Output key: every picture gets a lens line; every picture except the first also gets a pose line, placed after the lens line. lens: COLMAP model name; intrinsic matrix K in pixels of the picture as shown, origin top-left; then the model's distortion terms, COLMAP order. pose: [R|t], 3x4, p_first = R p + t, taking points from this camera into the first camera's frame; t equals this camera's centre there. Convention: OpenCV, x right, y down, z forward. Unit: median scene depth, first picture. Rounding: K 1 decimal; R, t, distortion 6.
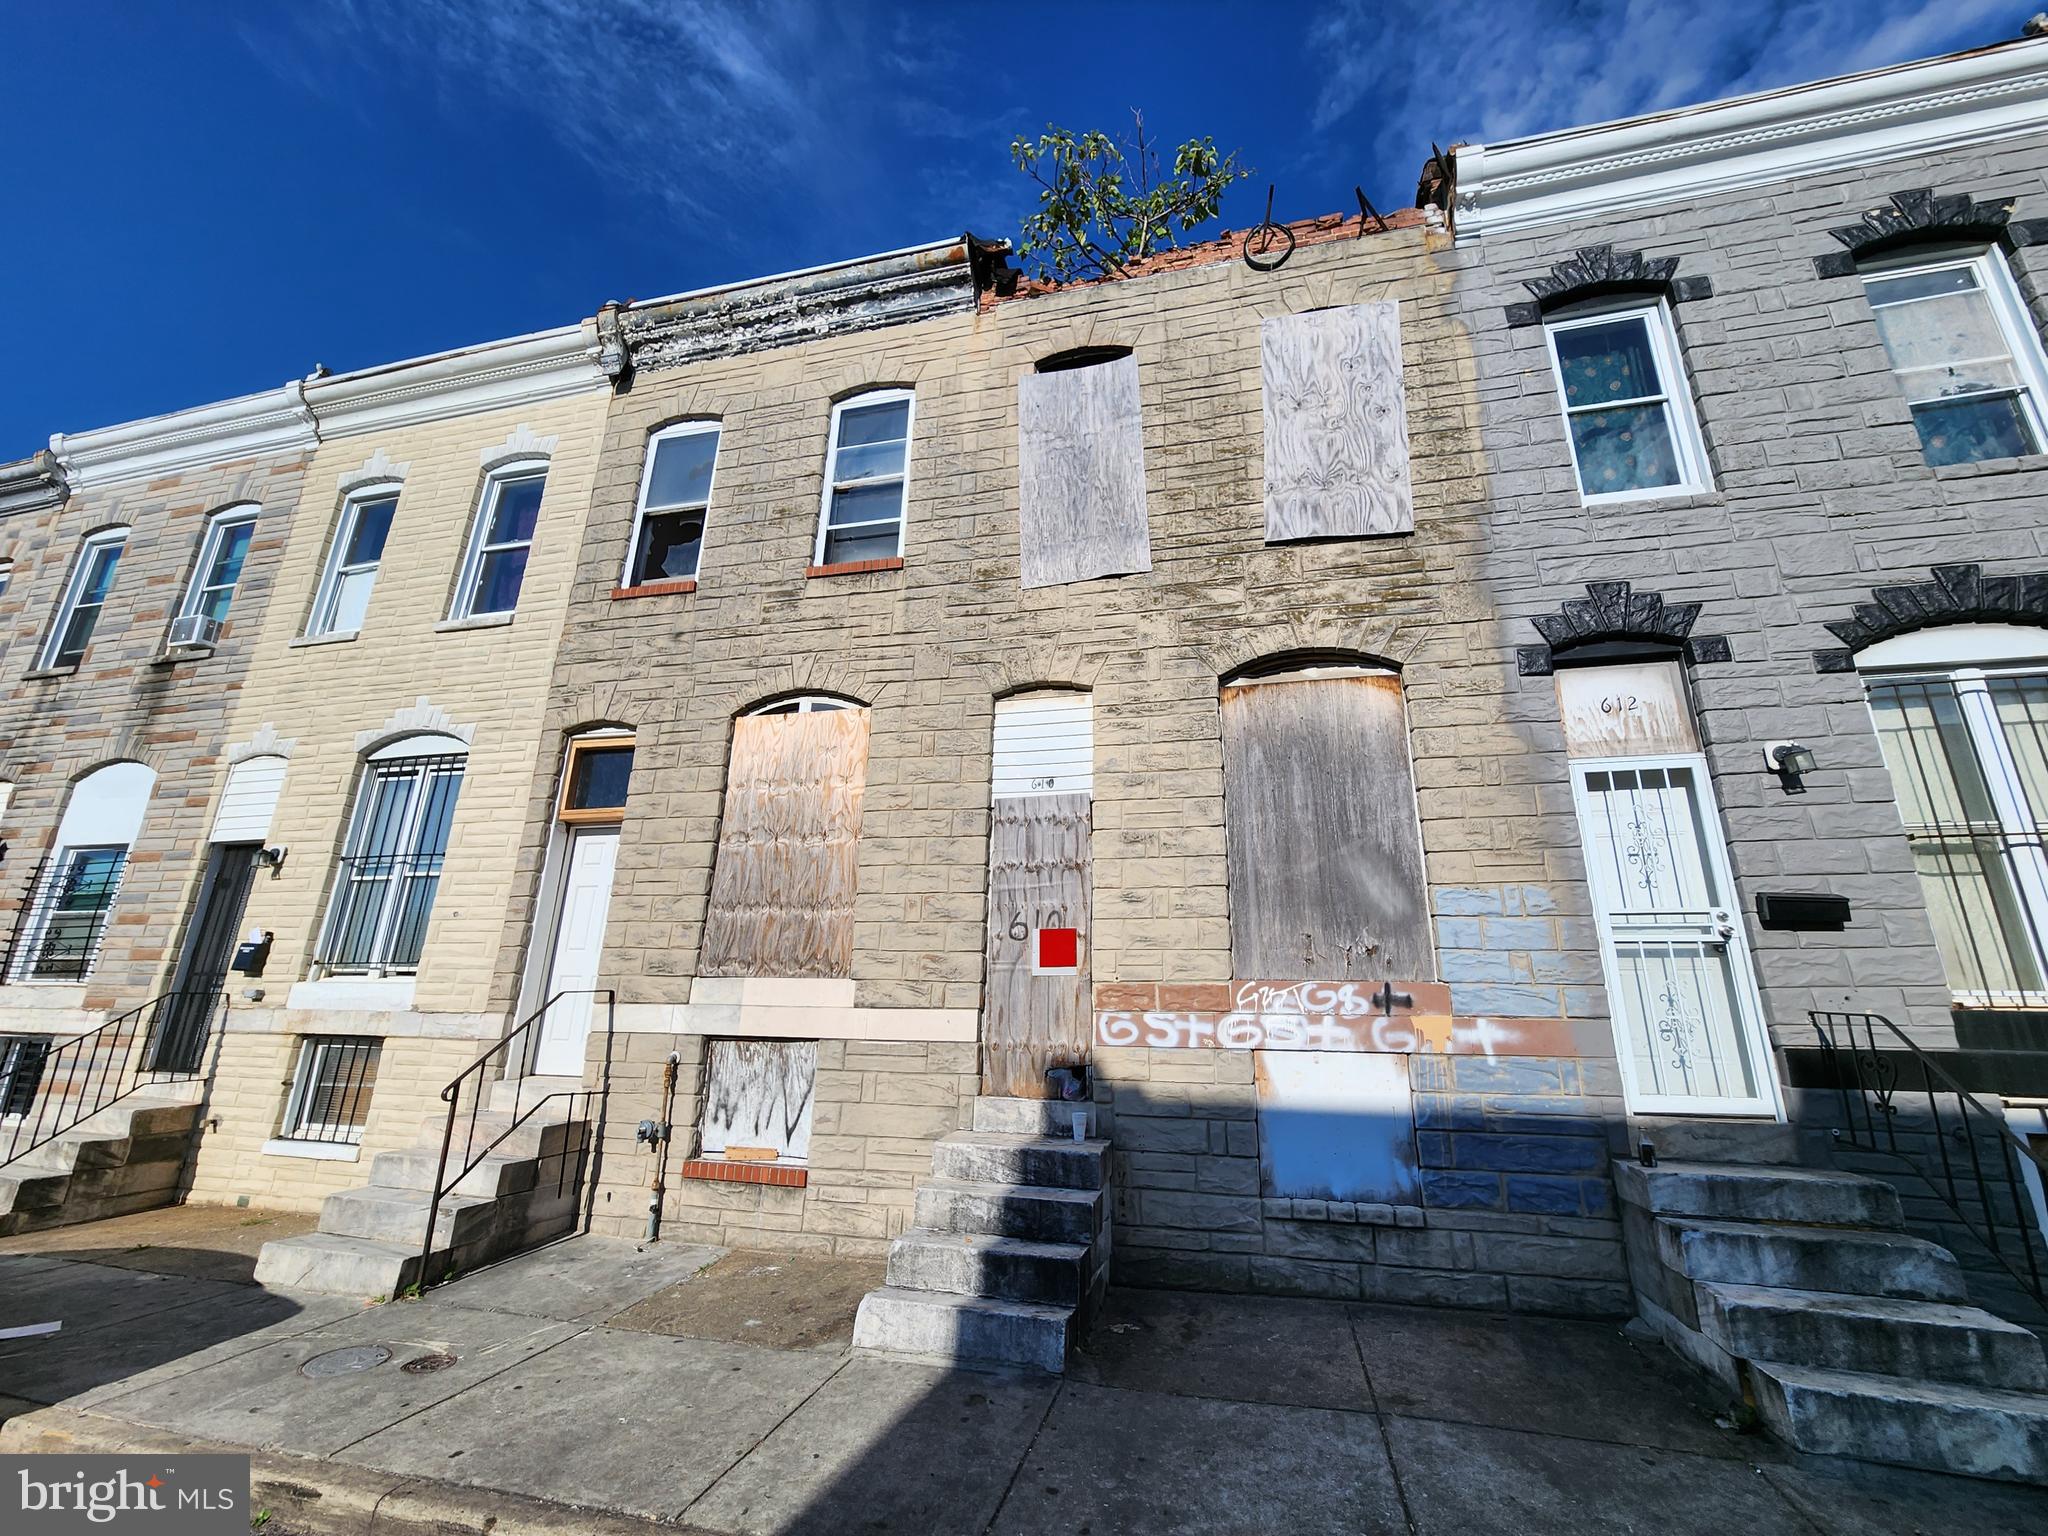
lens RADIAL K [[832.3, 0, 1037.7], [0, 832.3, 778.0], [0, 0, 1]] dist [-0.001856, -0.000341]
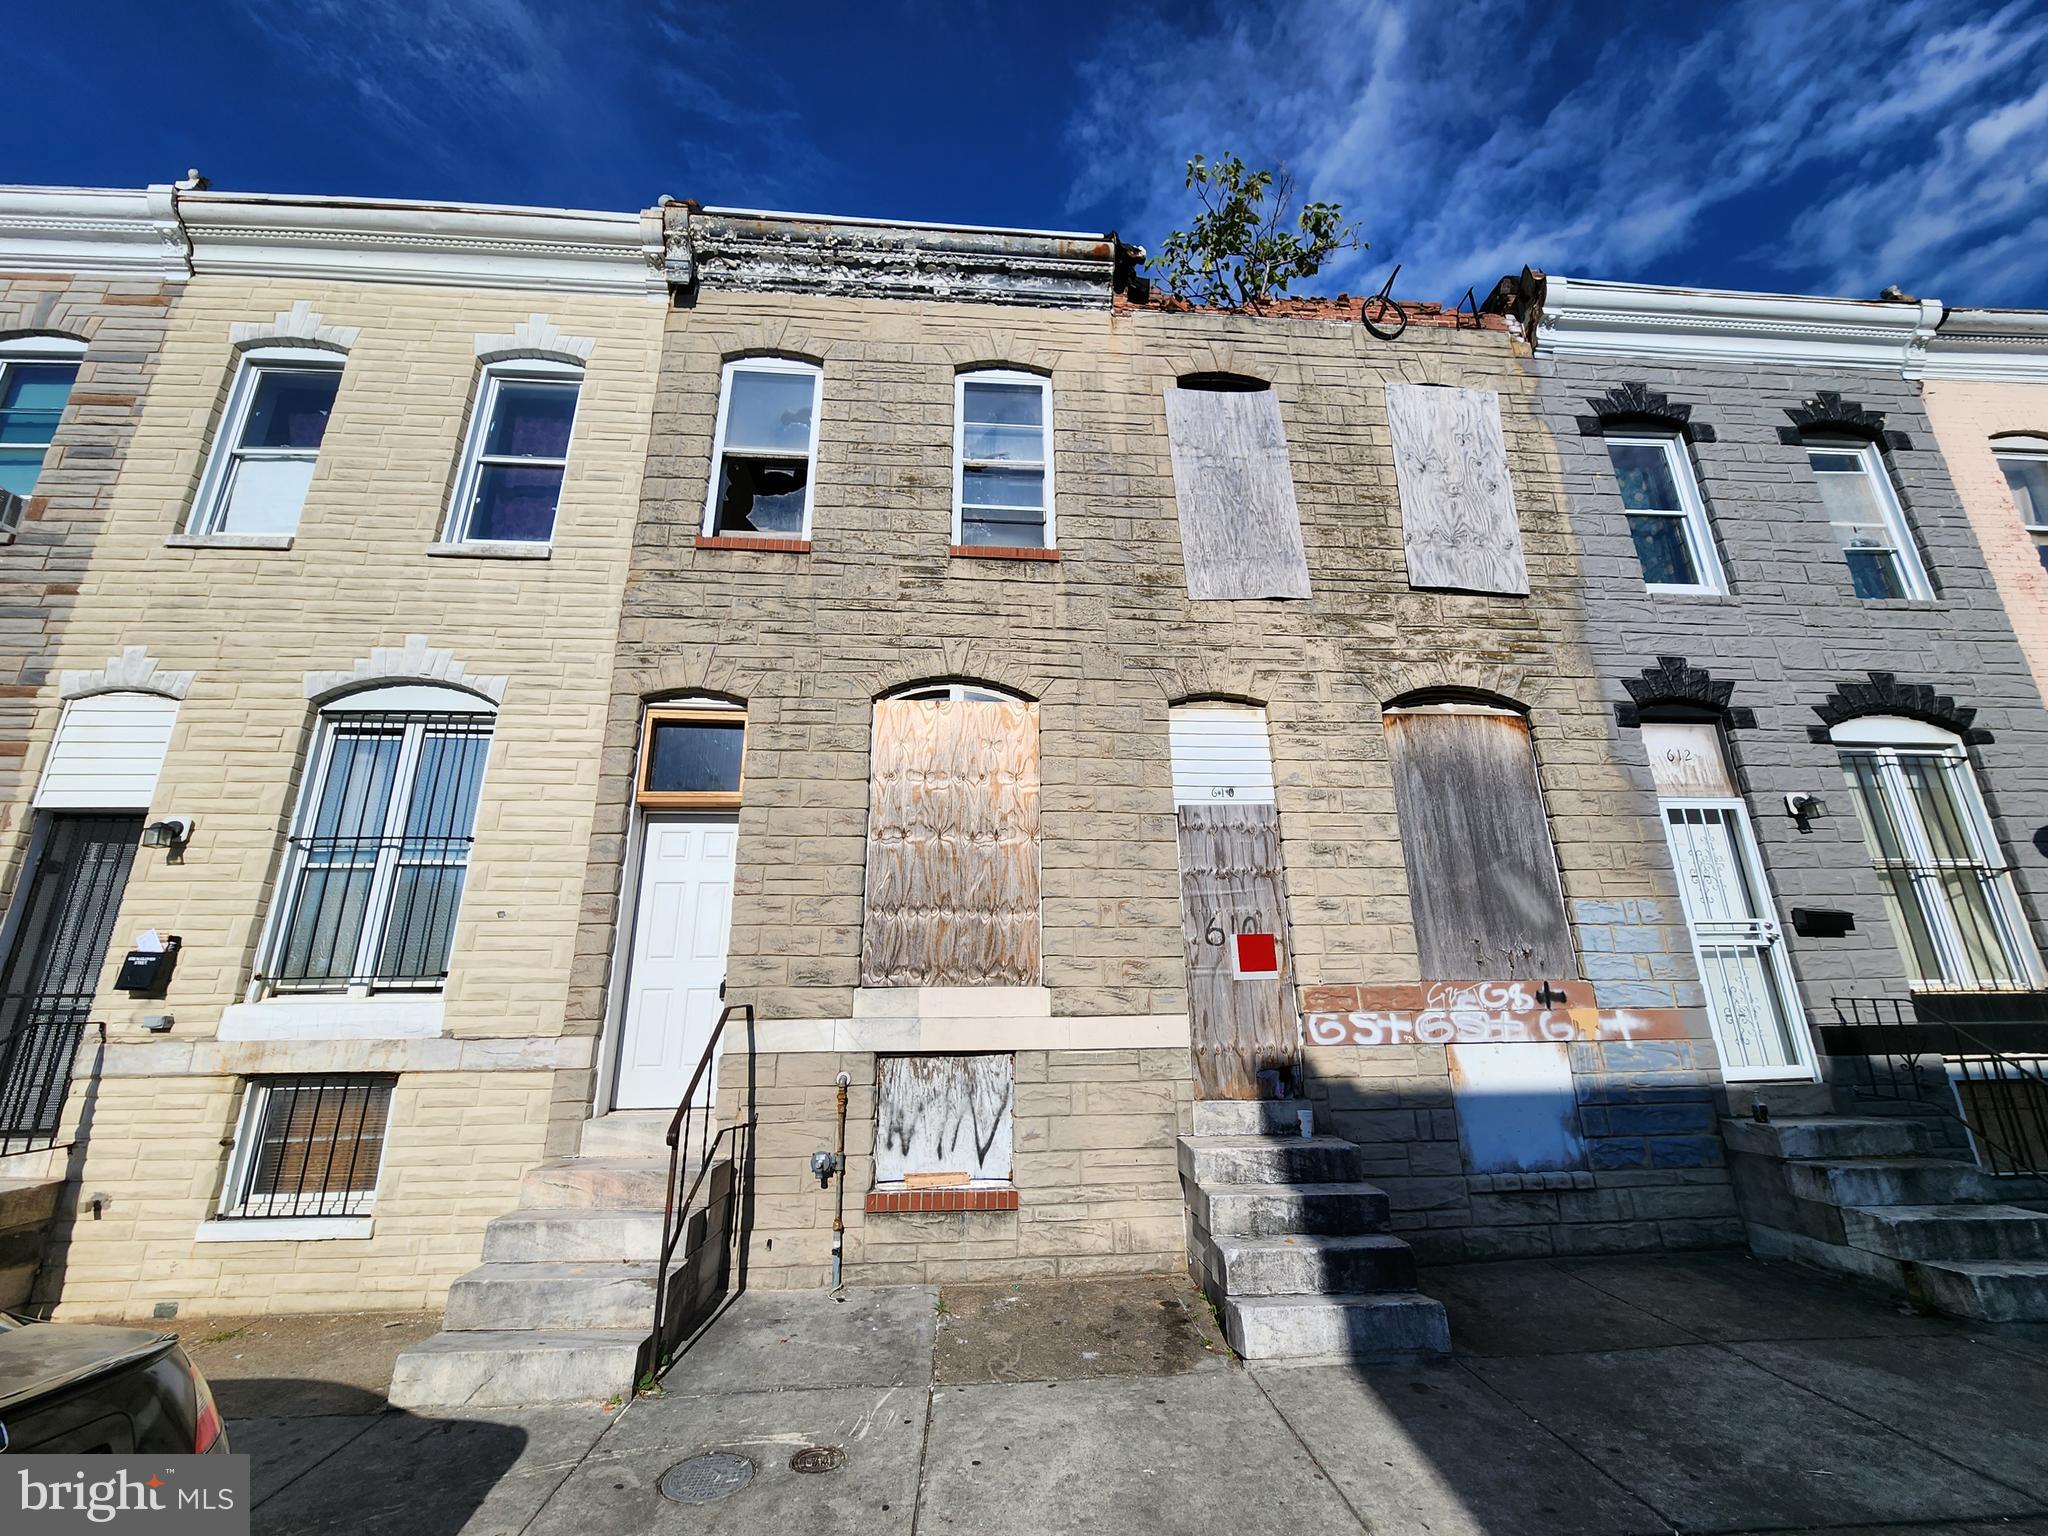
lens RADIAL K [[830.4, 0, 1029.0], [0, 830.4, 781.5], [0, 0, 1]] dist [-0.000362, -0.002372]
pose [[0.950038, 0.058290, 0.306644, -0.510908], [-0.057990, 0.998266, -0.010096, 0.016462], [-0.306701, -0.008191, 0.951771, 0.095714]]
